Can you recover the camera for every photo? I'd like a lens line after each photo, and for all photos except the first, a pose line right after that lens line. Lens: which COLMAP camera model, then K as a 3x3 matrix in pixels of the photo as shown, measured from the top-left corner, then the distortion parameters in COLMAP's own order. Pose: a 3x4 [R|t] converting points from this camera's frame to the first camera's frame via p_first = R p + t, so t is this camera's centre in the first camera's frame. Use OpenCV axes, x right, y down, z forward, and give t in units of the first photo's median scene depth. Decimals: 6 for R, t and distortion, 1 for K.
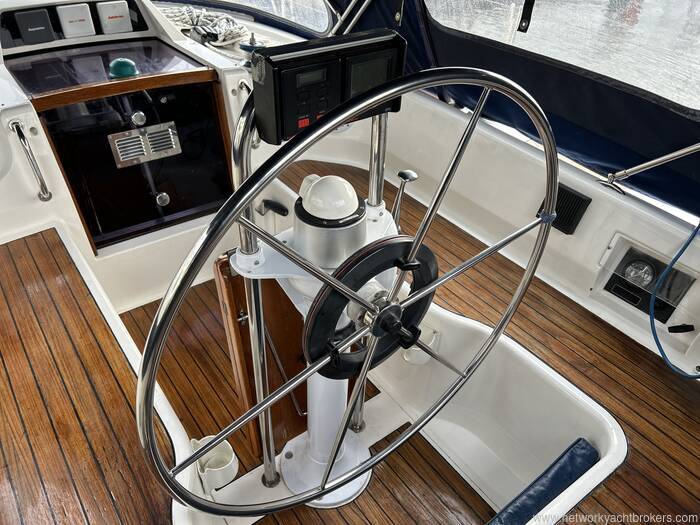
lens RADIAL K [[524.4, 0, 351.7], [0, 524.4, 268.1], [0, 0, 1]] dist [0.041217, -0.028204]
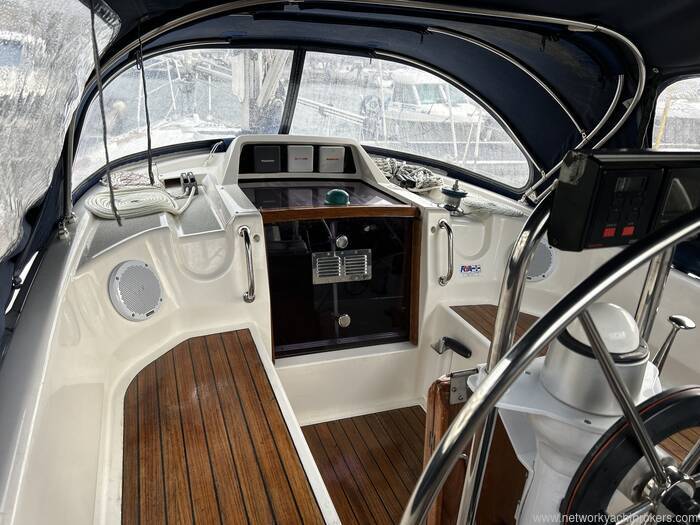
lens RADIAL K [[524.4, 0, 354.3], [0, 524.4, 264.9], [0, 0, 1]] dist [0.041217, -0.028204]
pose [[0.960893, 0.126792, -0.246188, -0.115351], [-0.194569, 0.941722, -0.274414, 0.041317], [0.197047, 0.311583, 0.929564, 0.049221]]
